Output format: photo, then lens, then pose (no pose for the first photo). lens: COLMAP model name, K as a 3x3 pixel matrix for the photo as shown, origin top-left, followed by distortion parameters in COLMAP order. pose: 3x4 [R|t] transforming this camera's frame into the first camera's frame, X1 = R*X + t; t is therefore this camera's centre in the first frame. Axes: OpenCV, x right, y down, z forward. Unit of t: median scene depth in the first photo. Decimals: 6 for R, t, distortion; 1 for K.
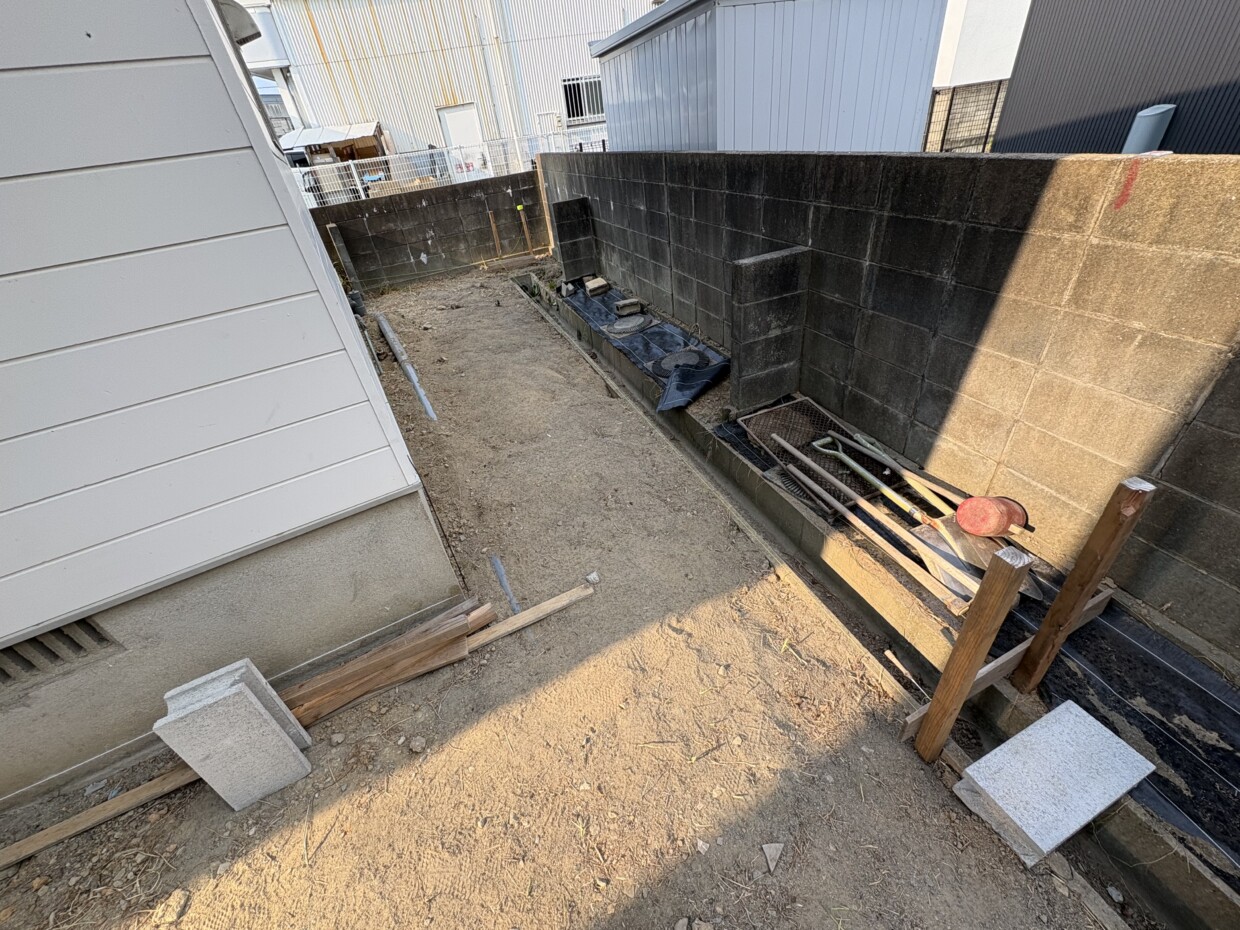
lens RADIAL K [[495.5, 0, 617.0], [0, 495.5, 467.6], [0, 0, 1]] dist [0.001865, 0.000078]
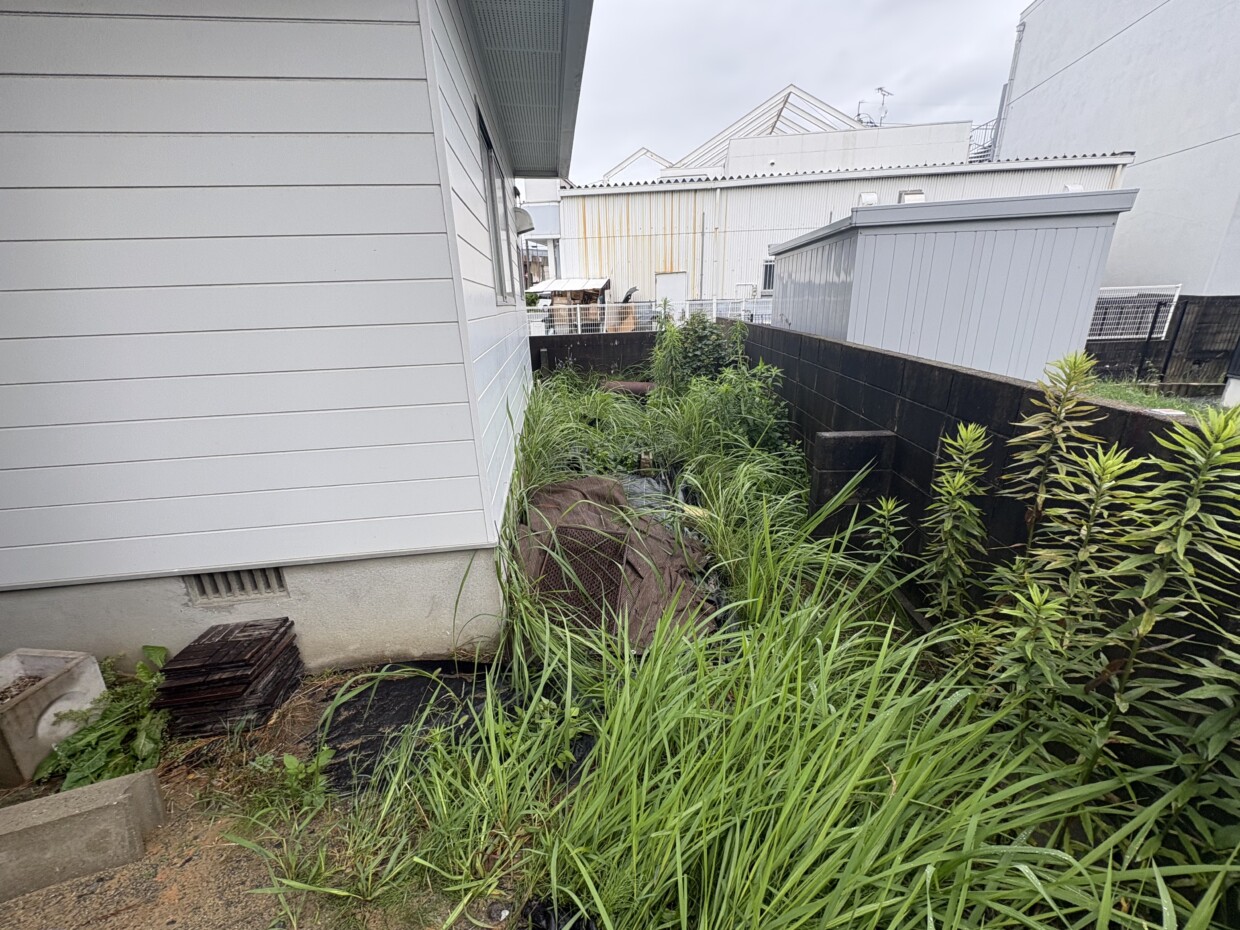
lens RADIAL K [[495.5, 0, 616.7], [0, 495.5, 466.9], [0, 0, 1]] dist [0.001865, 0.000078]
pose [[0.924099, 0.204365, -0.322919, 0.137294], [-0.278304, 0.938973, -0.202178, 0.008920], [0.261894, 0.276702, 0.924580, -0.099741]]
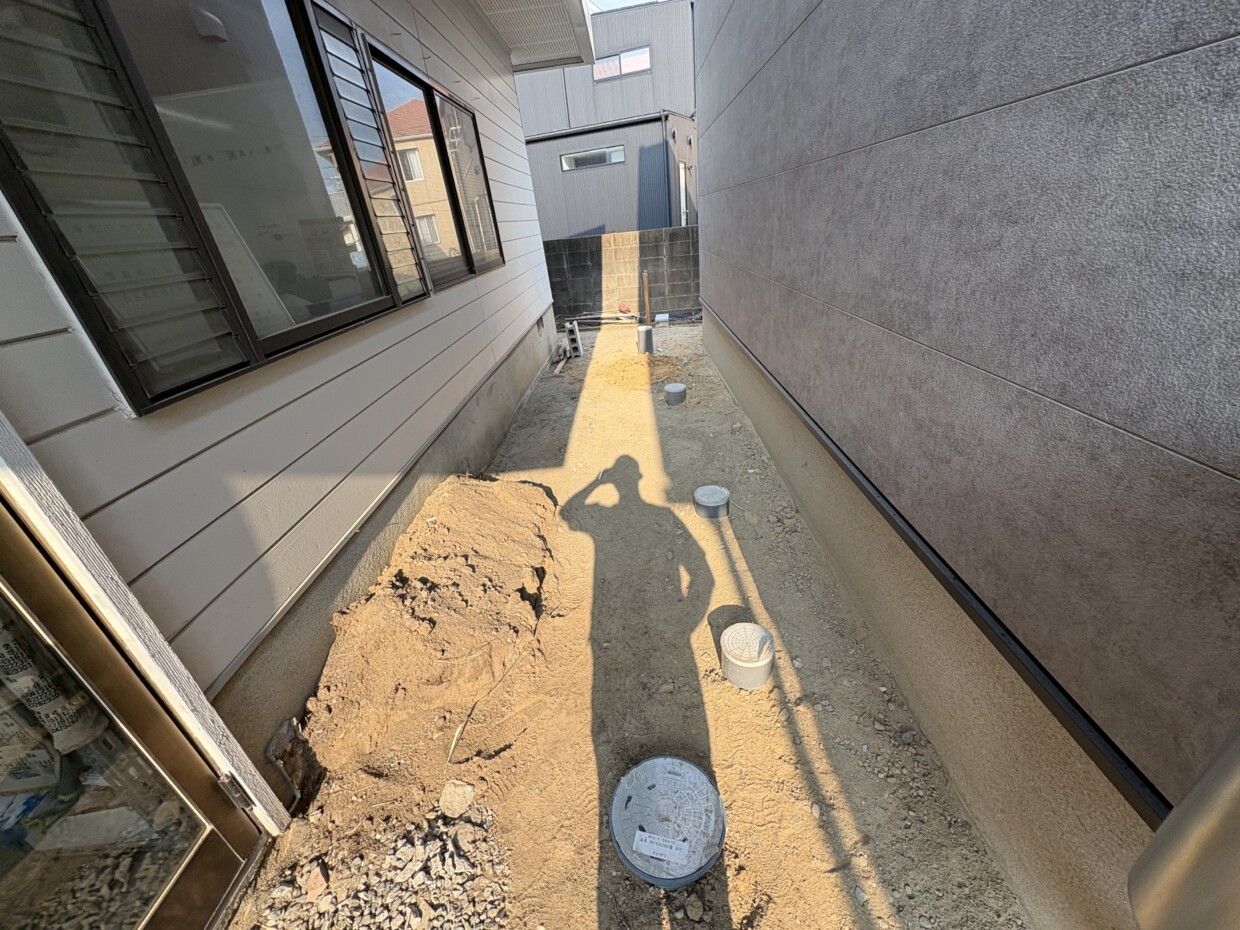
lens RADIAL K [[495.5, 0, 620.1], [0, 495.5, 468.0], [0, 0, 1]] dist [0.001865, 0.000078]
pose [[0.499778, -0.335024, 0.798737, -1.749057], [0.537418, 0.843137, 0.017380, 0.643602], [-0.679267, 0.420569, 0.601430, -0.556013]]
